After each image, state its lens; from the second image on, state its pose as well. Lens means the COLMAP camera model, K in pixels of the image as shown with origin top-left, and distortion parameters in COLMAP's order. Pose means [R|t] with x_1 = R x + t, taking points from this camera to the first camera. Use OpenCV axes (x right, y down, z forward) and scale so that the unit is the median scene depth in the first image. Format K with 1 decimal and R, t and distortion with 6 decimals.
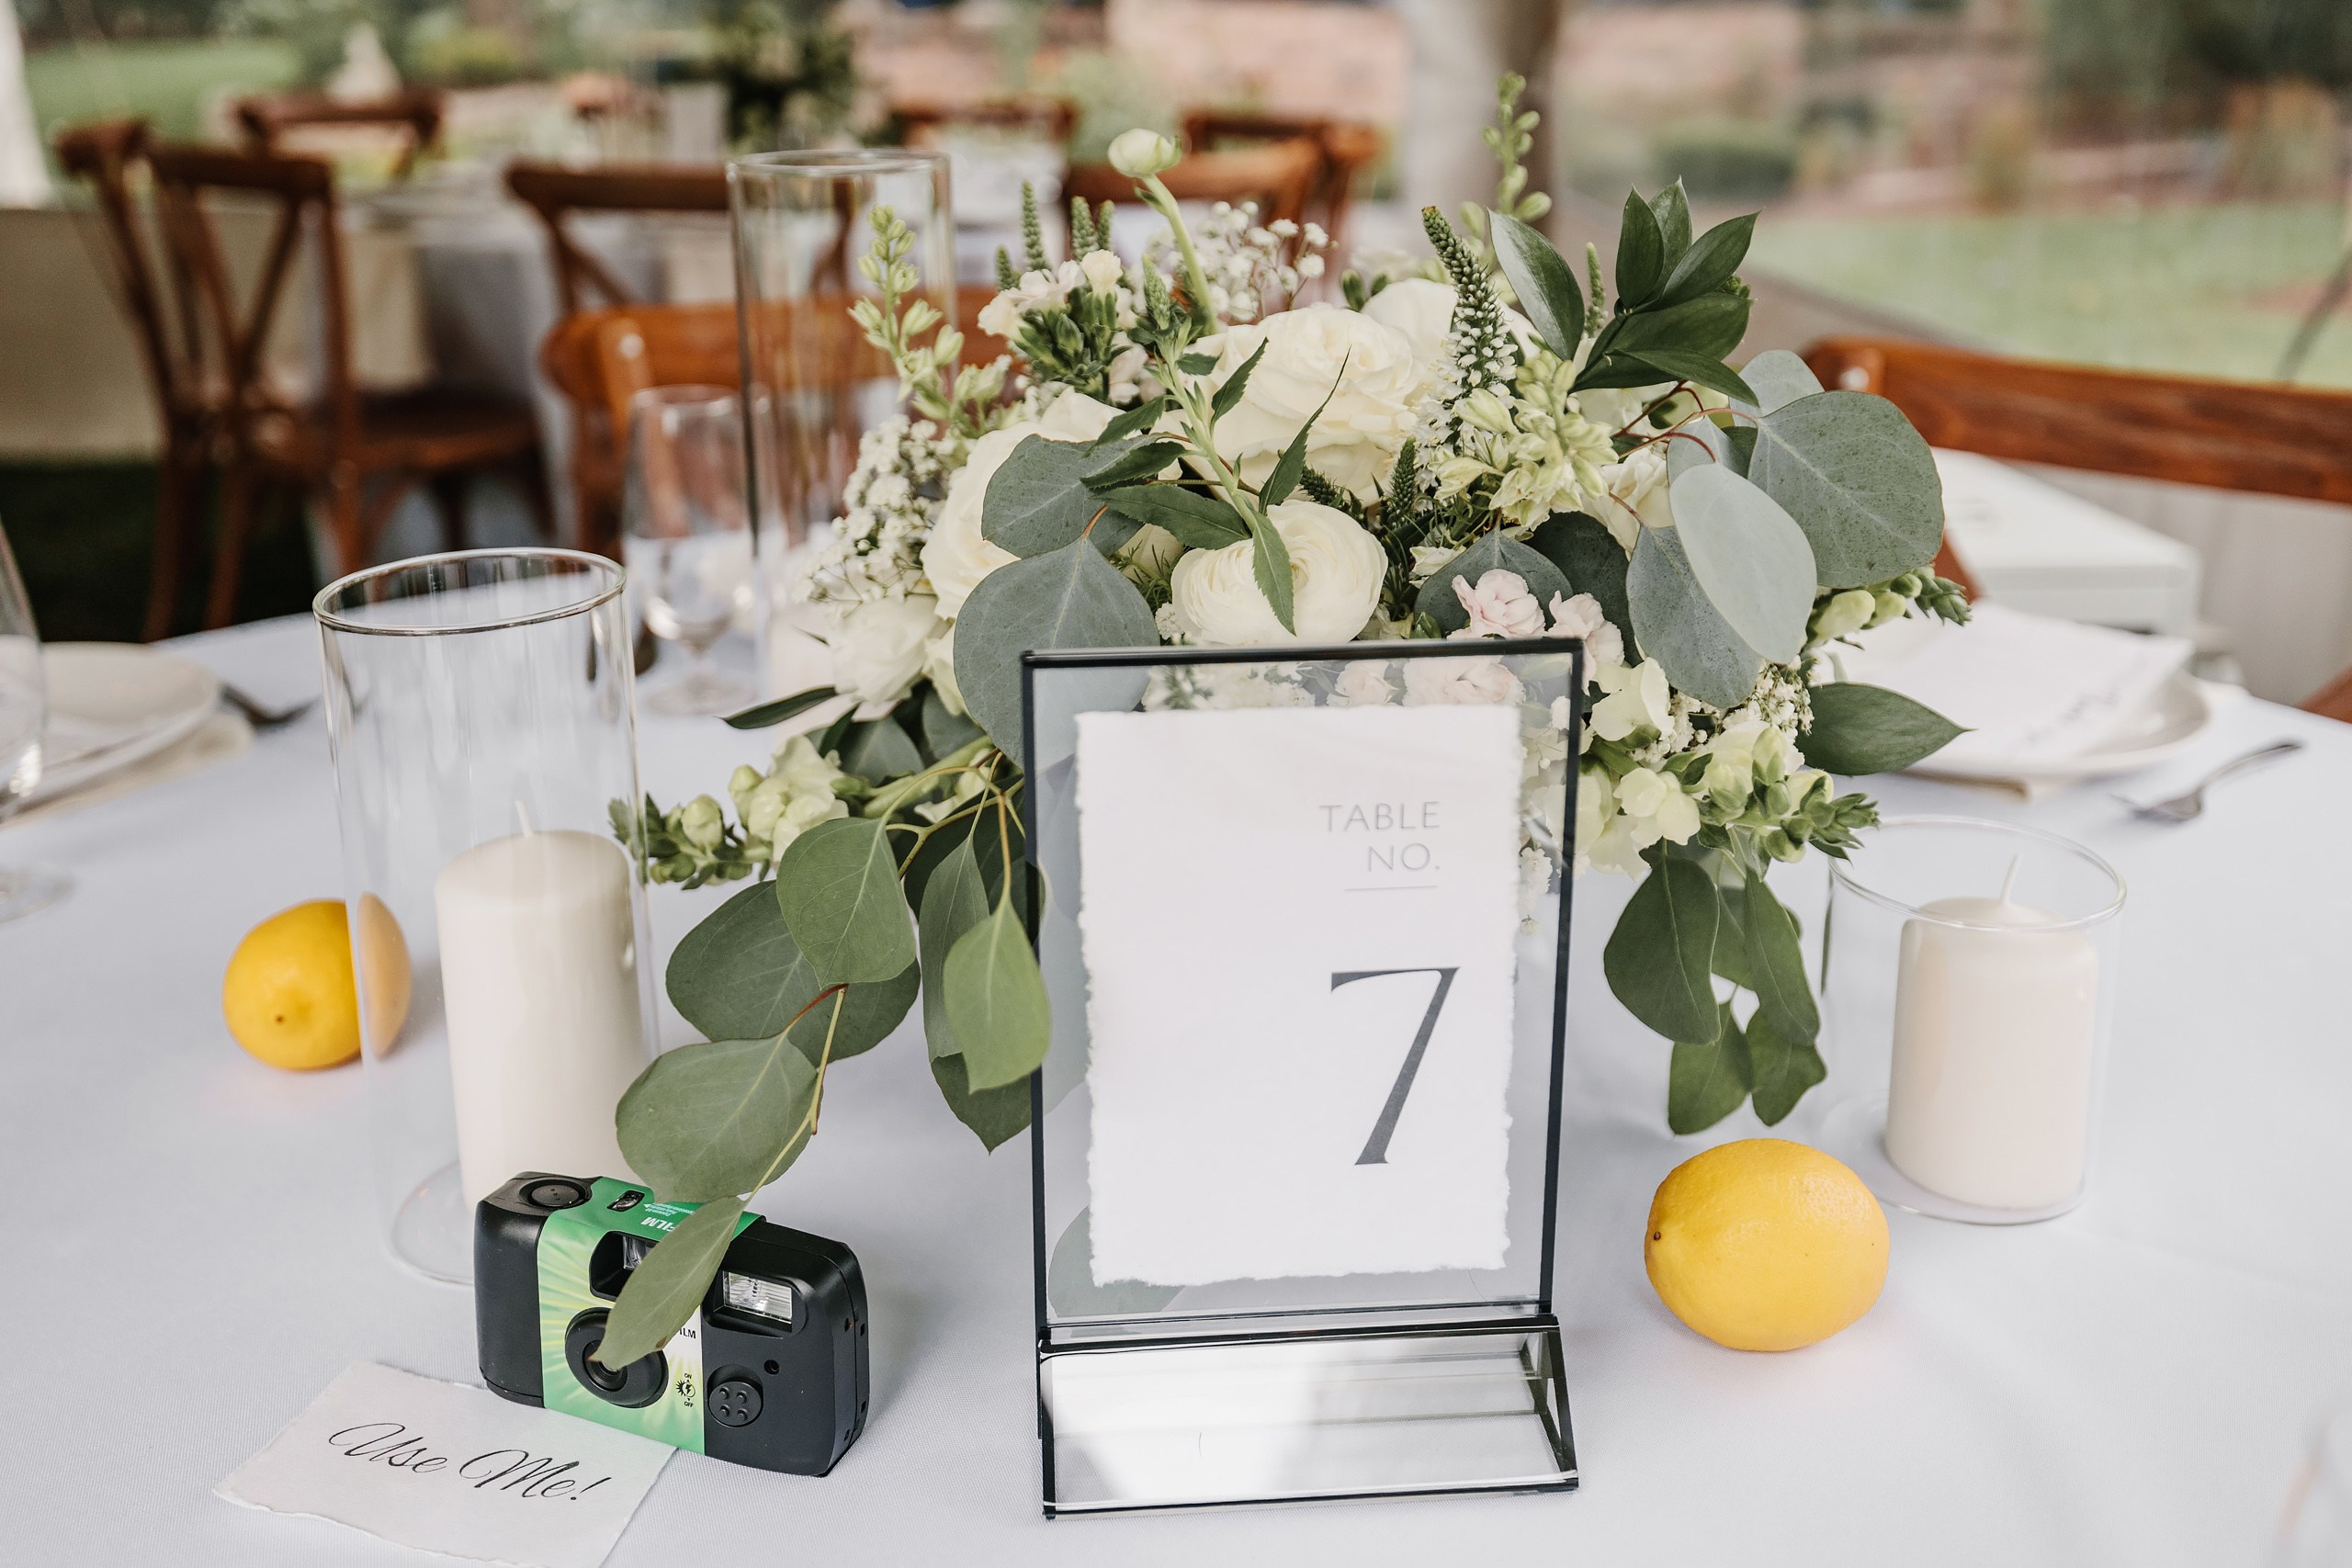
lens RADIAL K [[2229.2, 0, 1176.0], [0, 2229.2, 784.0], [0, 0, 1]] dist [0.011347, -0.005429]
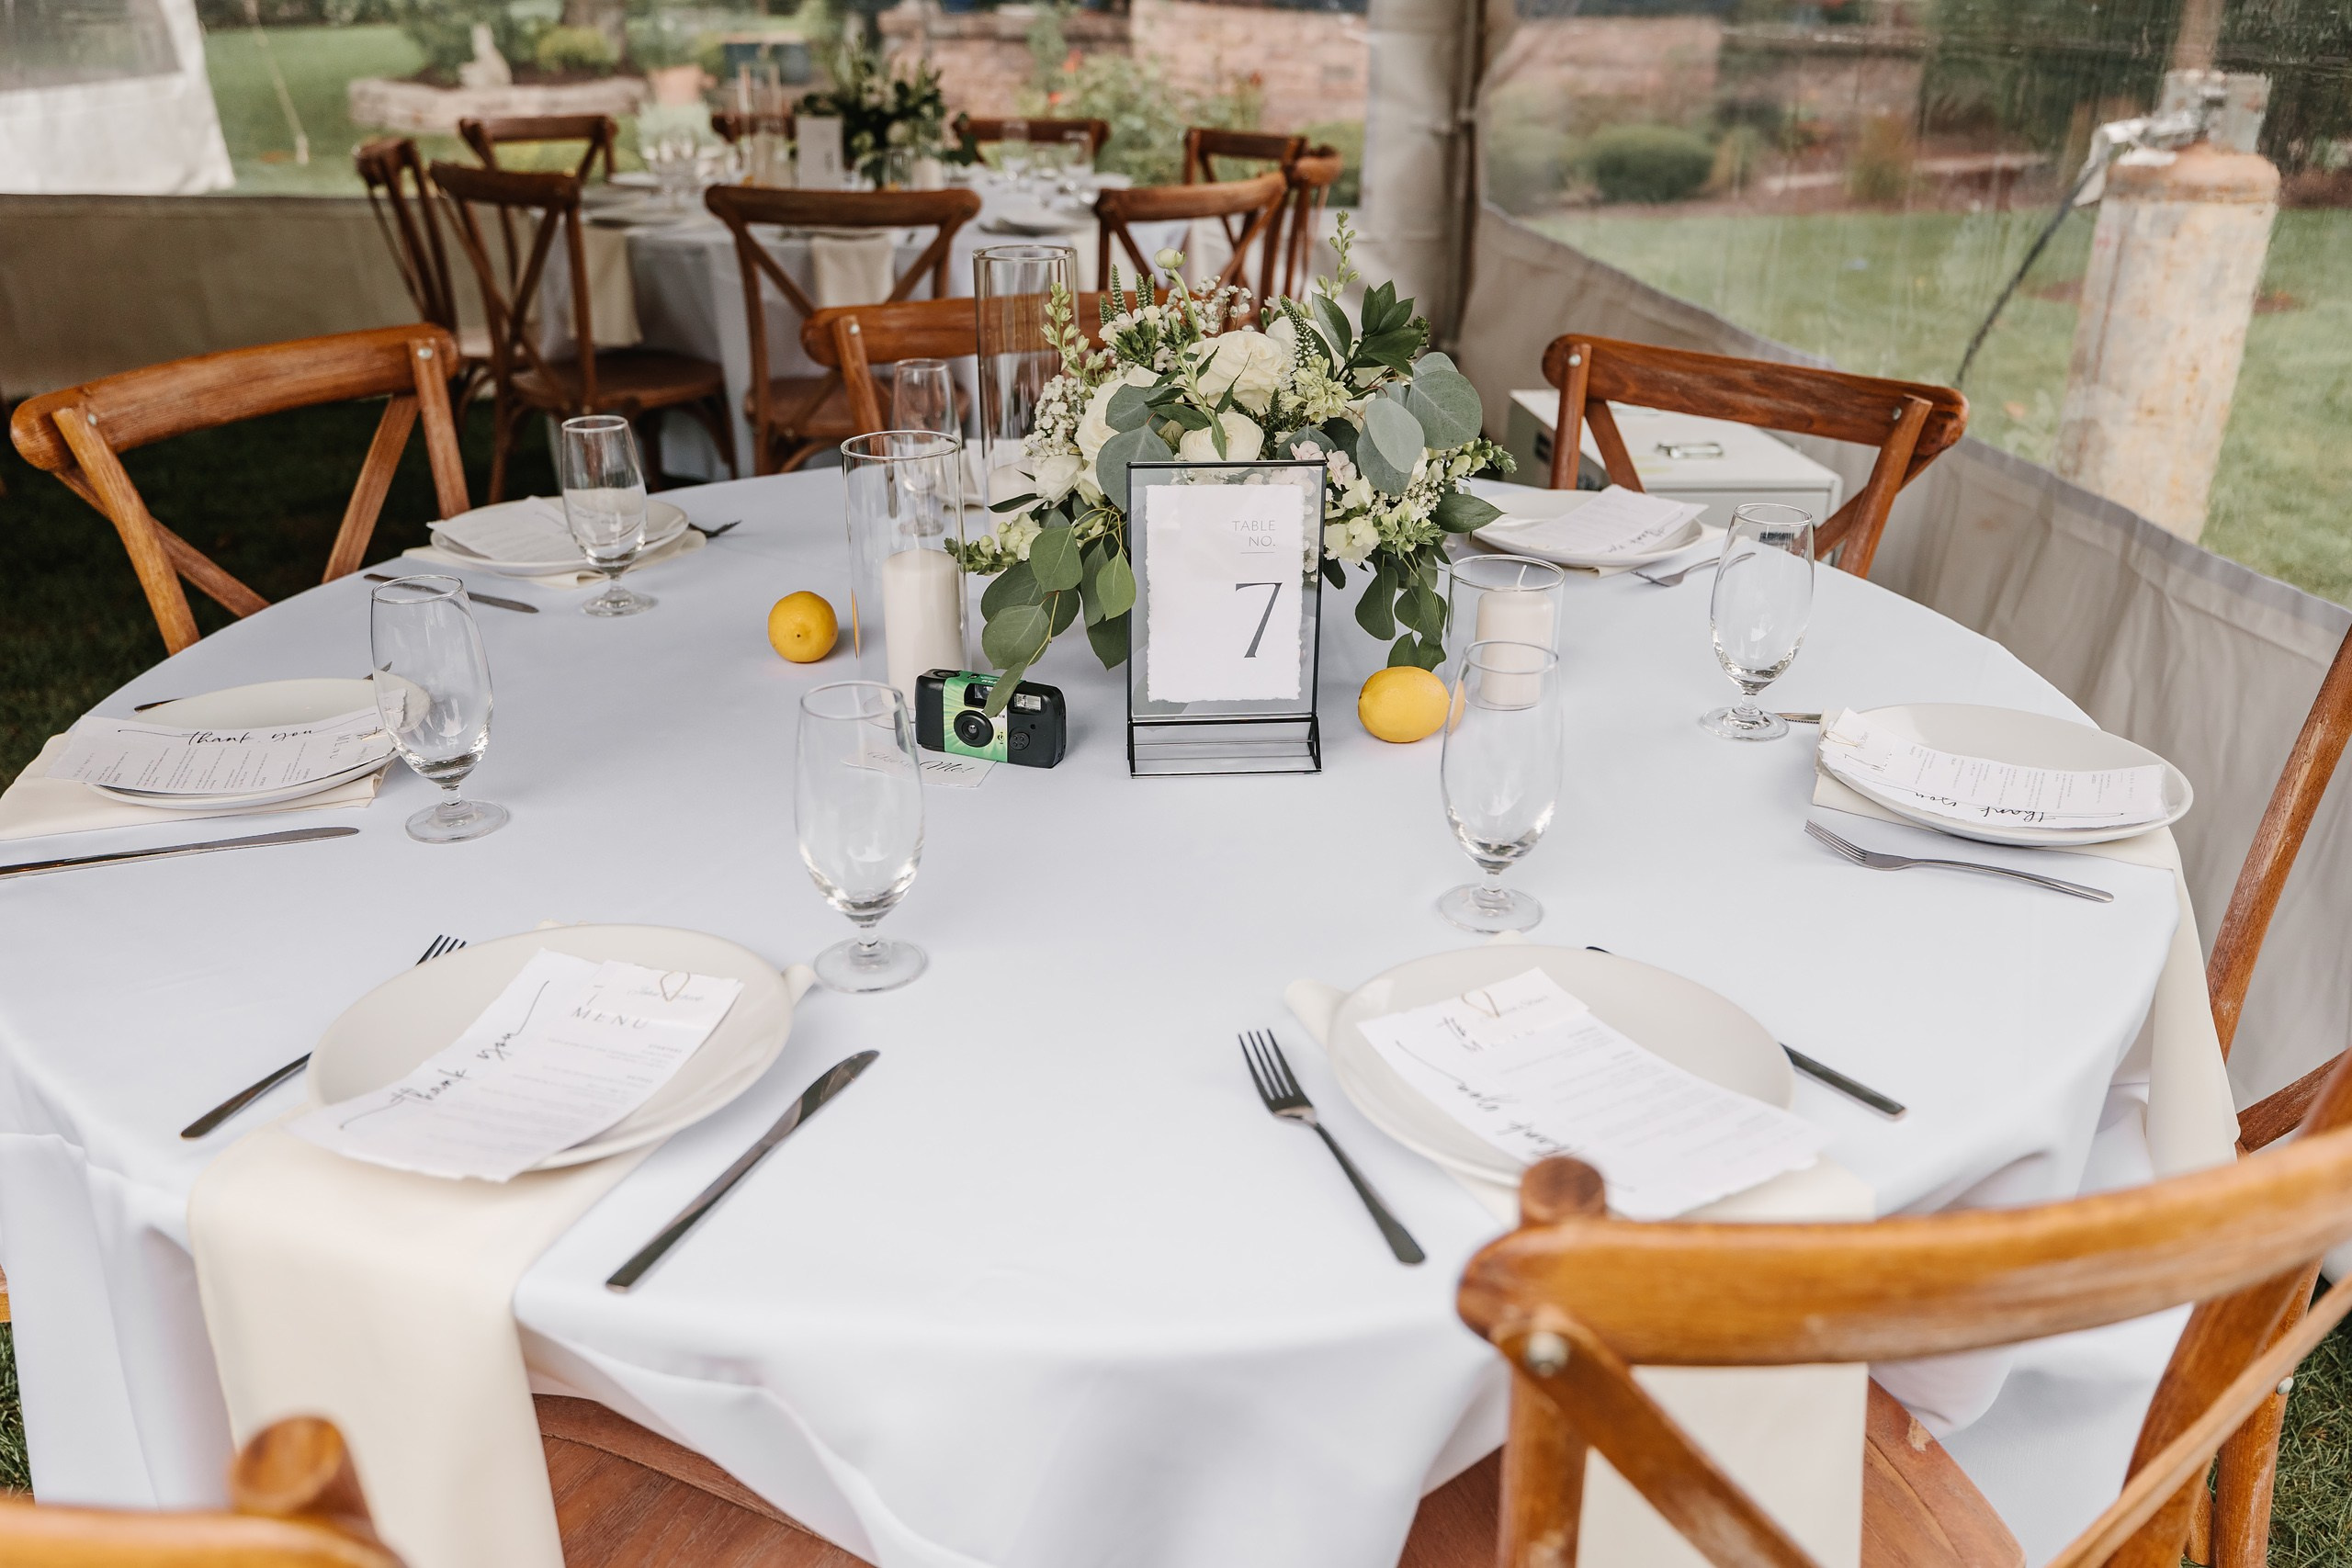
lens RADIAL K [[1387.1, 0, 1176.0], [0, 1387.1, 784.0], [0, 0, 1]] dist [-0.001306, 0.000218]
pose [[0.999933, 0.011538, 0.000233, -0.002166], [-0.011481, 0.992497, 0.121729, 0.101201], [0.001173, -0.121723, 0.992563, -0.614722]]
